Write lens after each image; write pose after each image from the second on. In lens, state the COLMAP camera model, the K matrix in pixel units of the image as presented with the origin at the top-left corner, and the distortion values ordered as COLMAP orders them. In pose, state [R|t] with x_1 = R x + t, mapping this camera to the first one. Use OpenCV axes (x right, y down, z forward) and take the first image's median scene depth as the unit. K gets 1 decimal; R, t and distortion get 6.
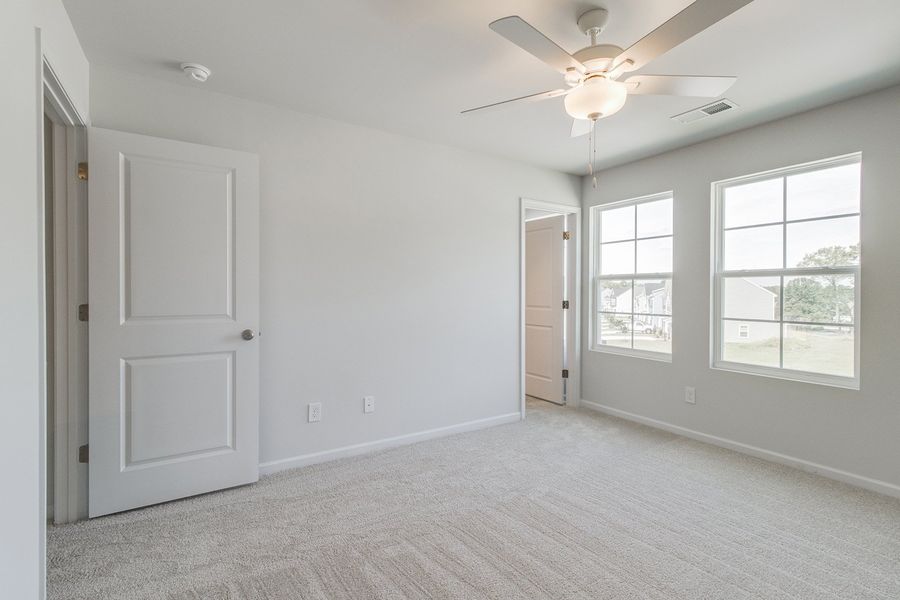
lens RADIAL K [[416.8, 0, 451.8], [0, 416.8, 294.1], [0, 0, 1]] dist [0.001606, 0.000563]
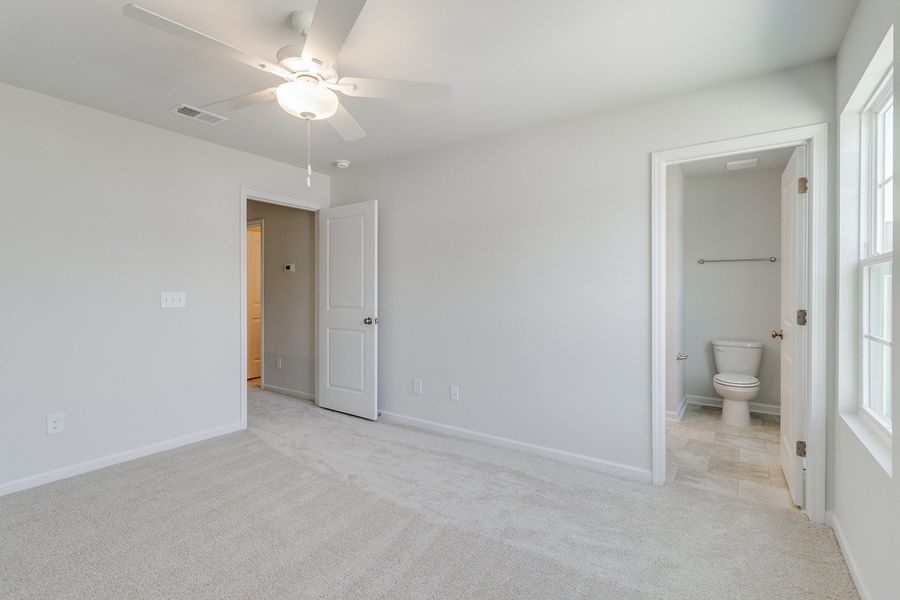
lens RADIAL K [[416.8, 0, 451.8], [0, 416.8, 294.1], [0, 0, 1]] dist [0.001606, 0.000563]
pose [[0.382909, -0.000375, -0.923786, 1.044712], [-0.006577, 0.999973, -0.003132, 0.002646], [0.923763, 0.007275, 0.382896, 0.703750]]
